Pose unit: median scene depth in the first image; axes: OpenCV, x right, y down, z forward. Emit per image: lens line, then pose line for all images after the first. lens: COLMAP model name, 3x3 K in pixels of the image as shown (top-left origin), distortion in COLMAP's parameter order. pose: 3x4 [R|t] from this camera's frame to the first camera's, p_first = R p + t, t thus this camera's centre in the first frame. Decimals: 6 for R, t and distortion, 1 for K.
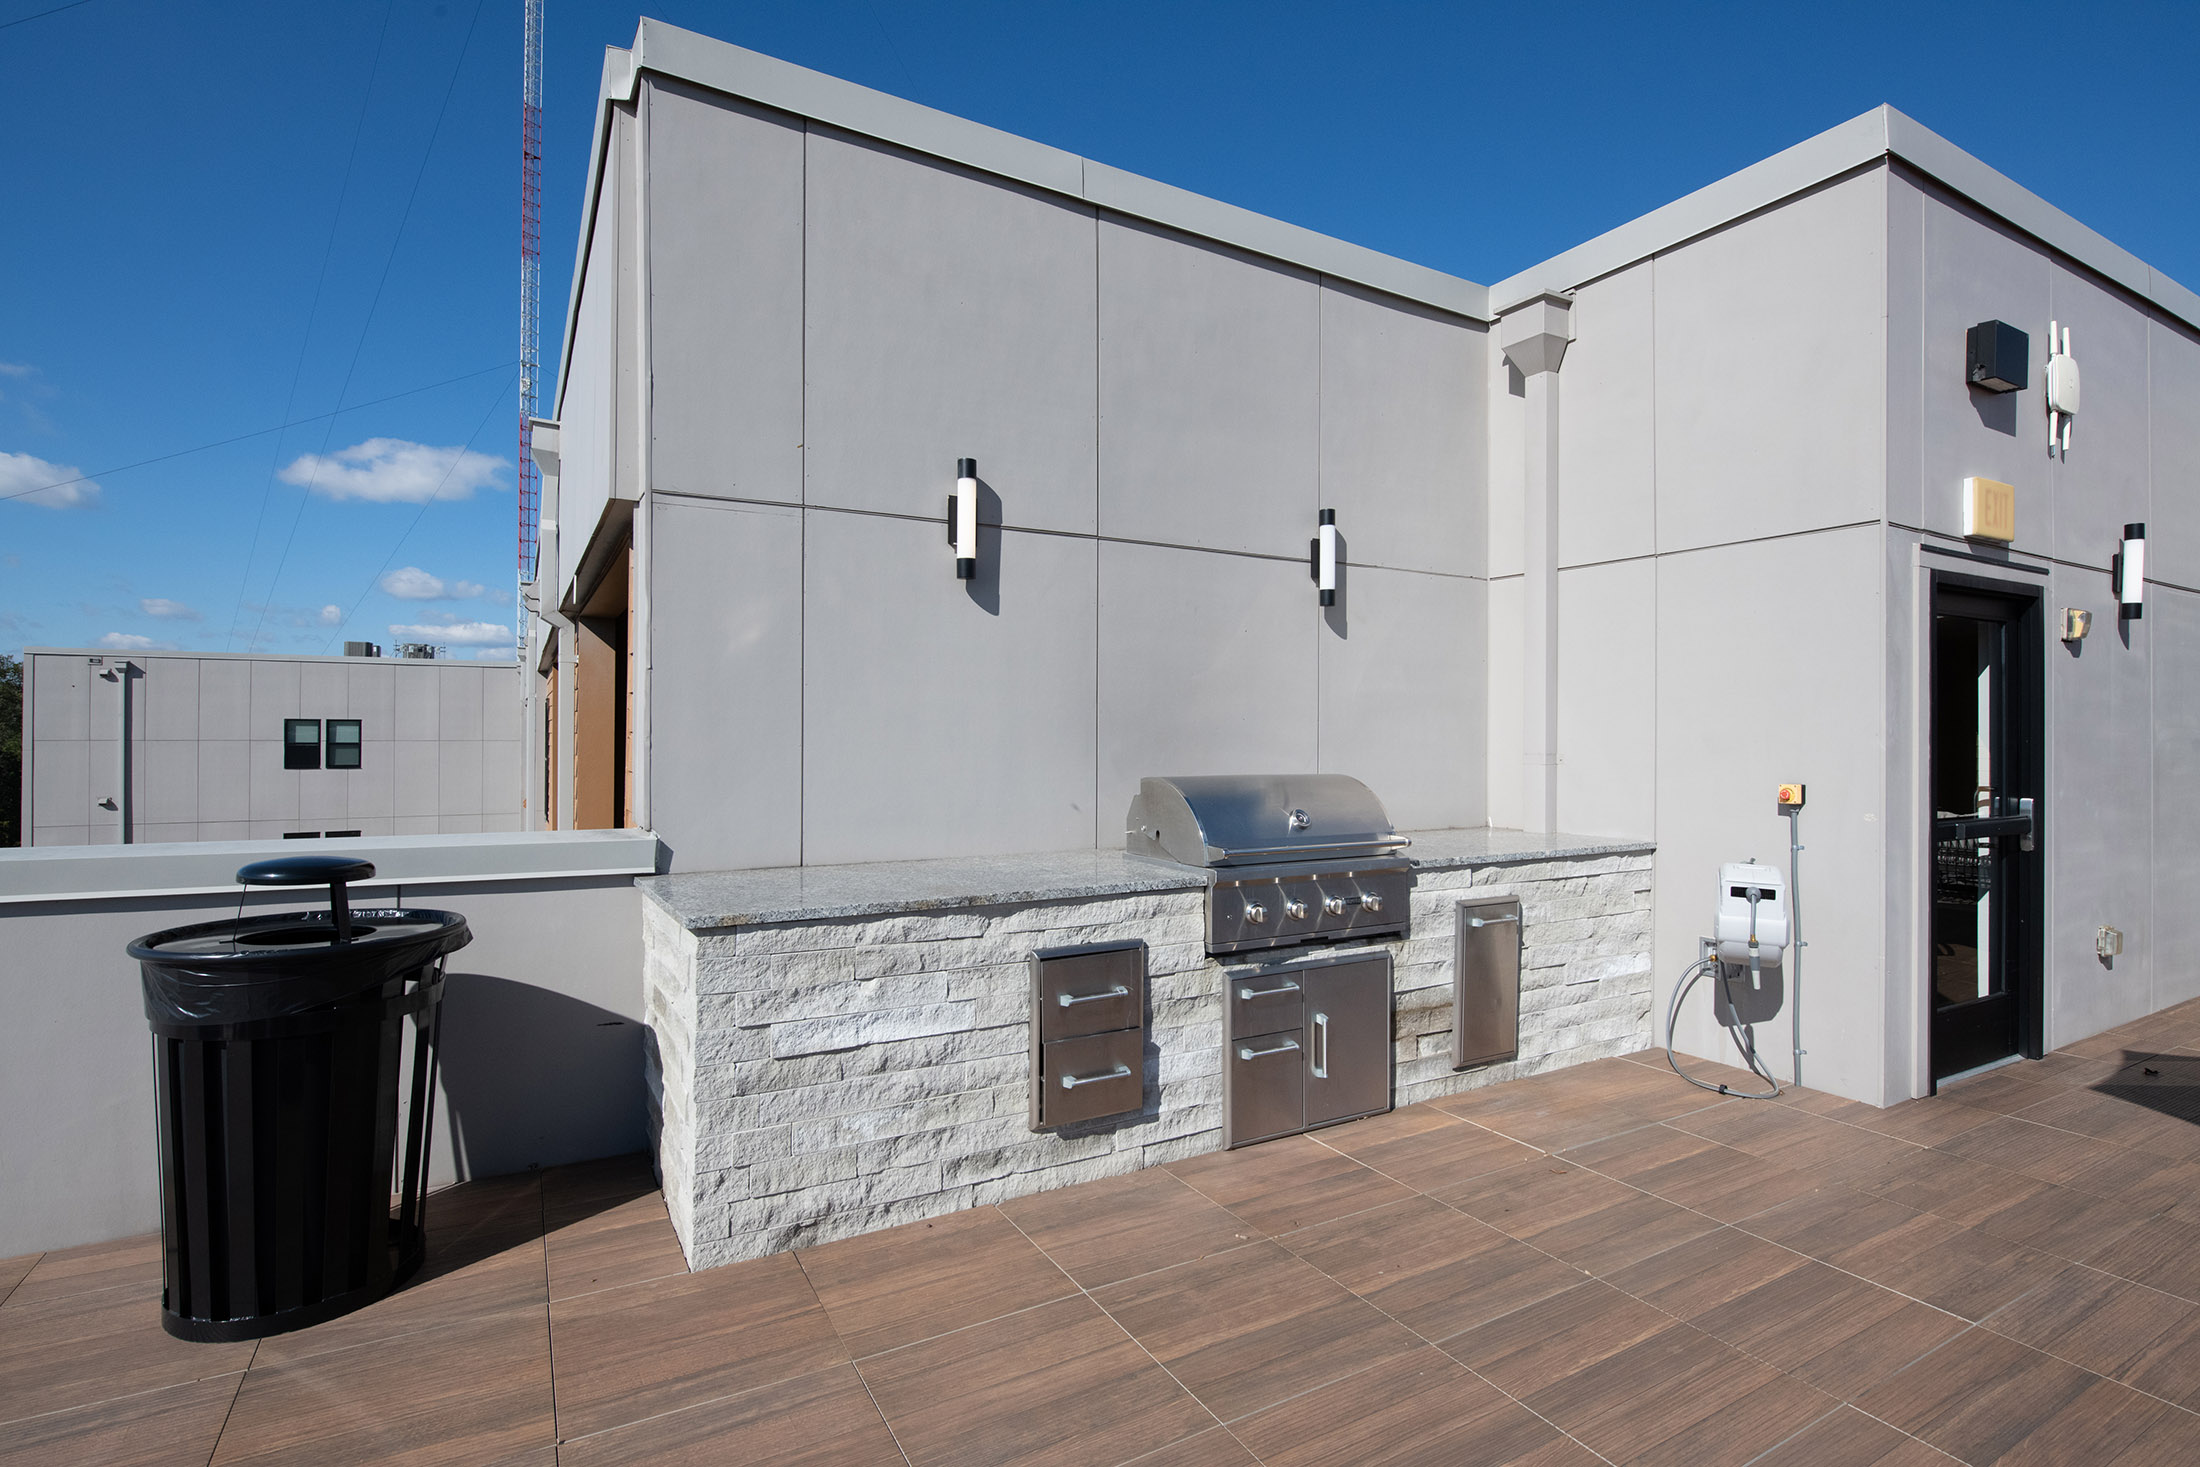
lens RADIAL K [[1044.7, 0, 1103.2], [0, 1044.7, 730.5], [0, 0, 1]] dist [-0.002895, -0.000241]
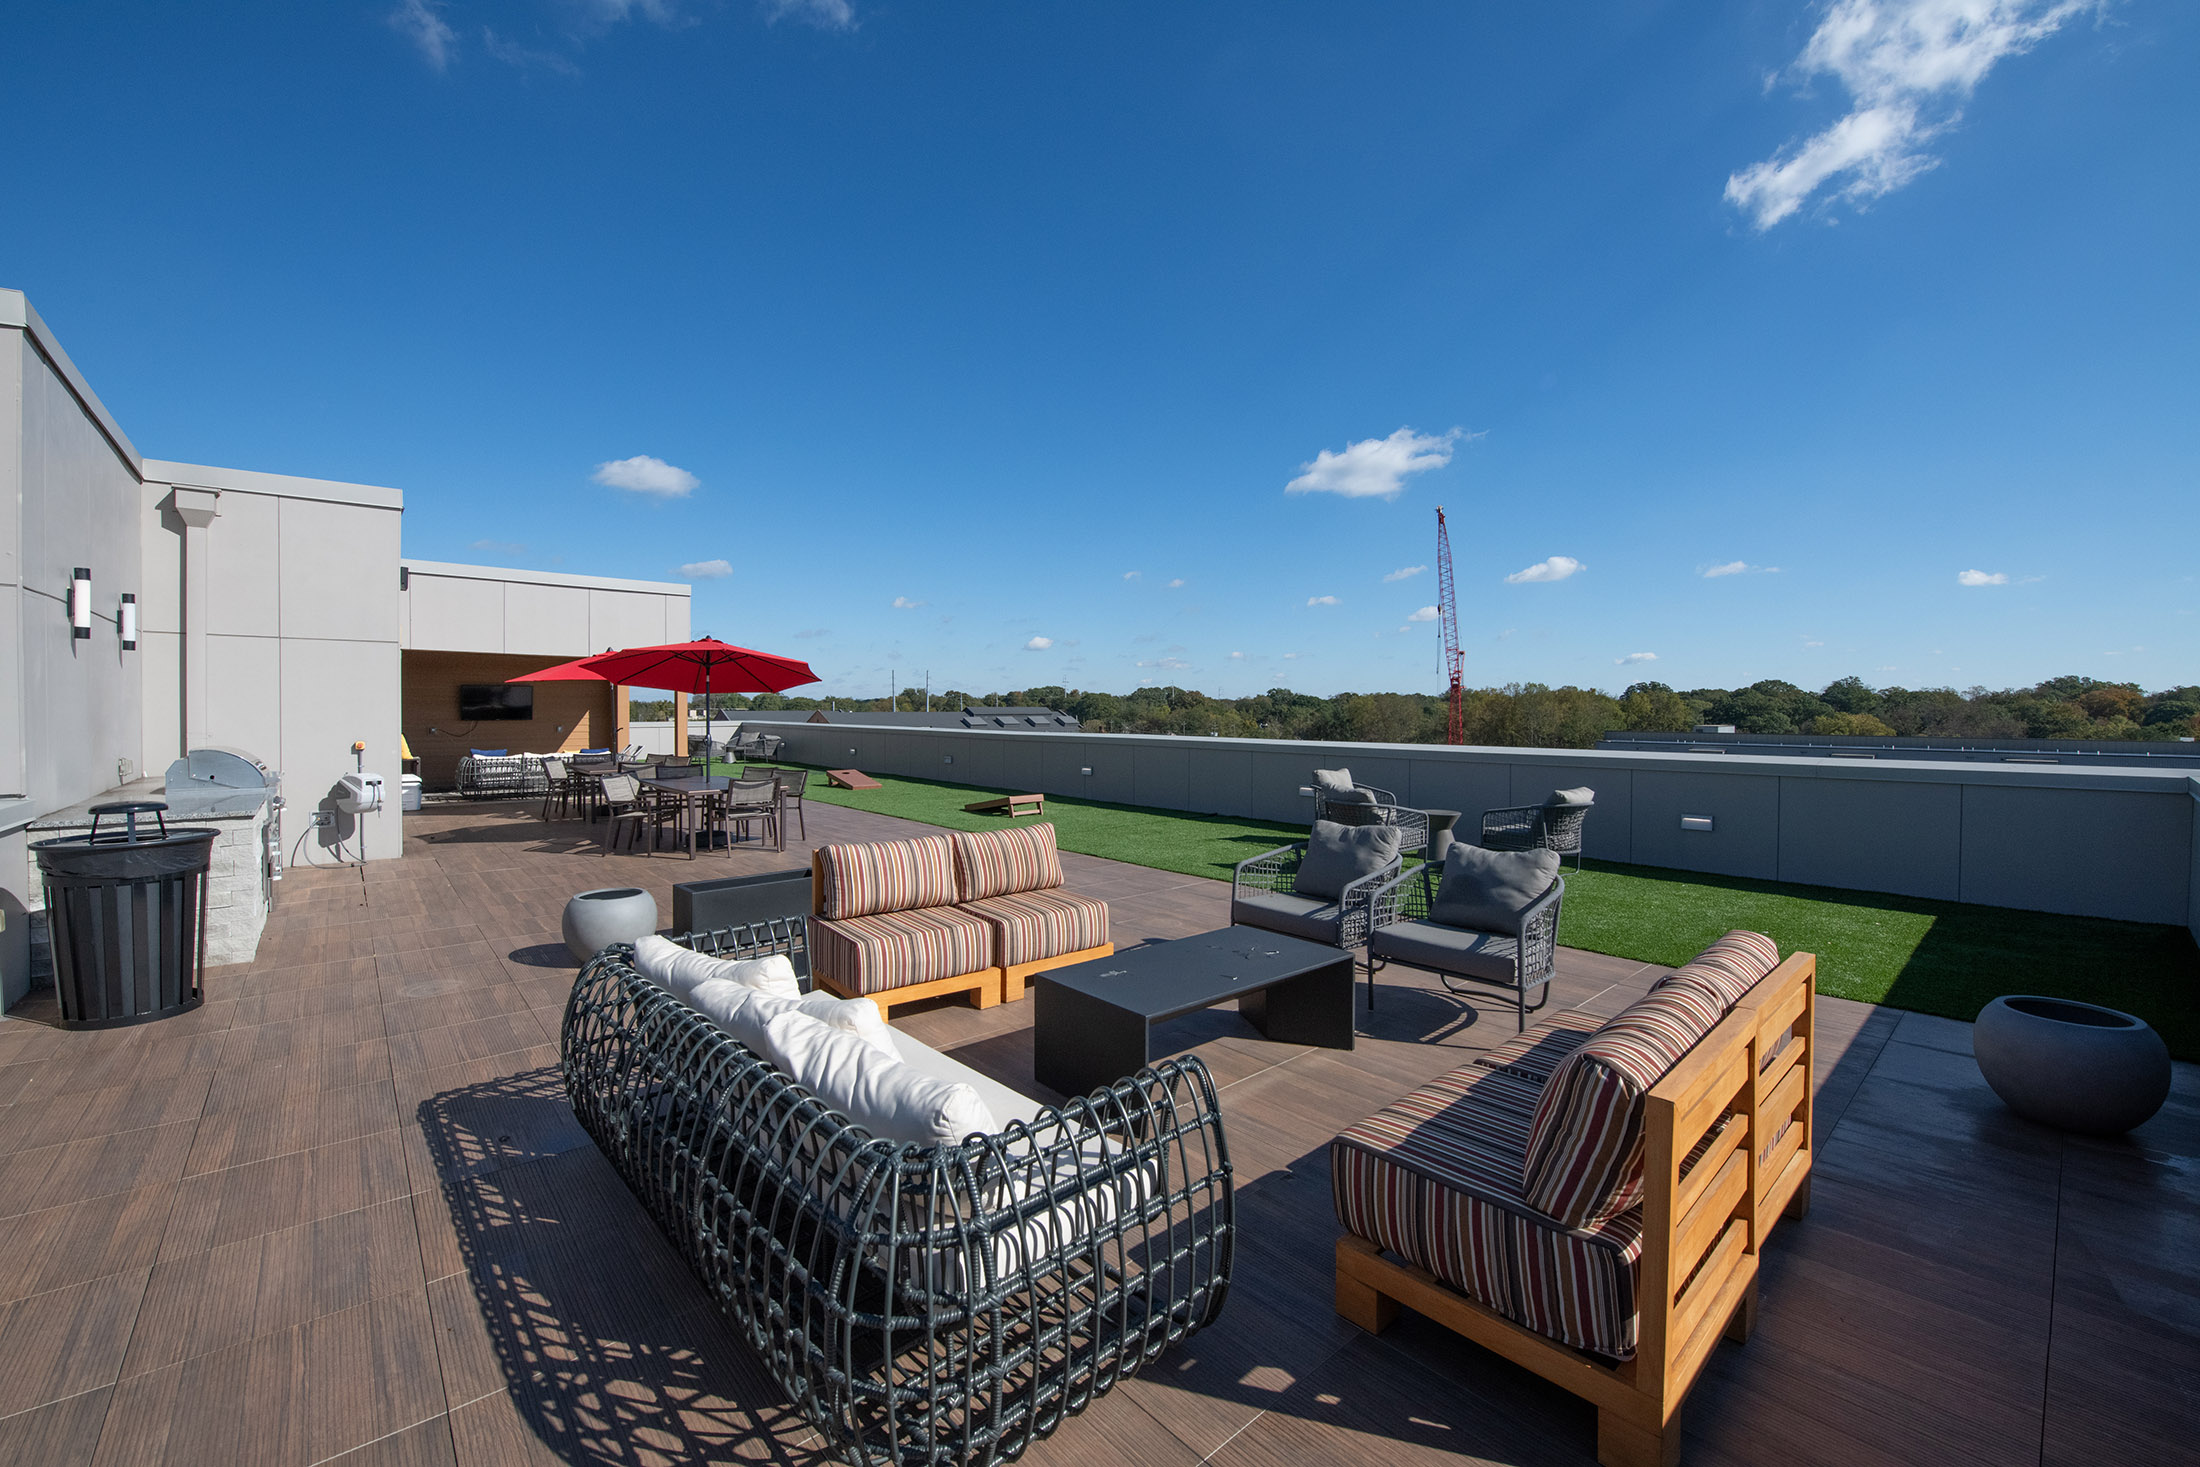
lens RADIAL K [[864.0, 0, 1100.8], [0, 864.0, 727.8], [0, 0, 1]] dist [-0.000494, -0.000028]
pose [[-0.200061, -0.001730, 0.979782, -0.594326], [-0.004609, 0.999989, 0.000824, 0.002670], [-0.979773, -0.004351, -0.200067, -0.112398]]
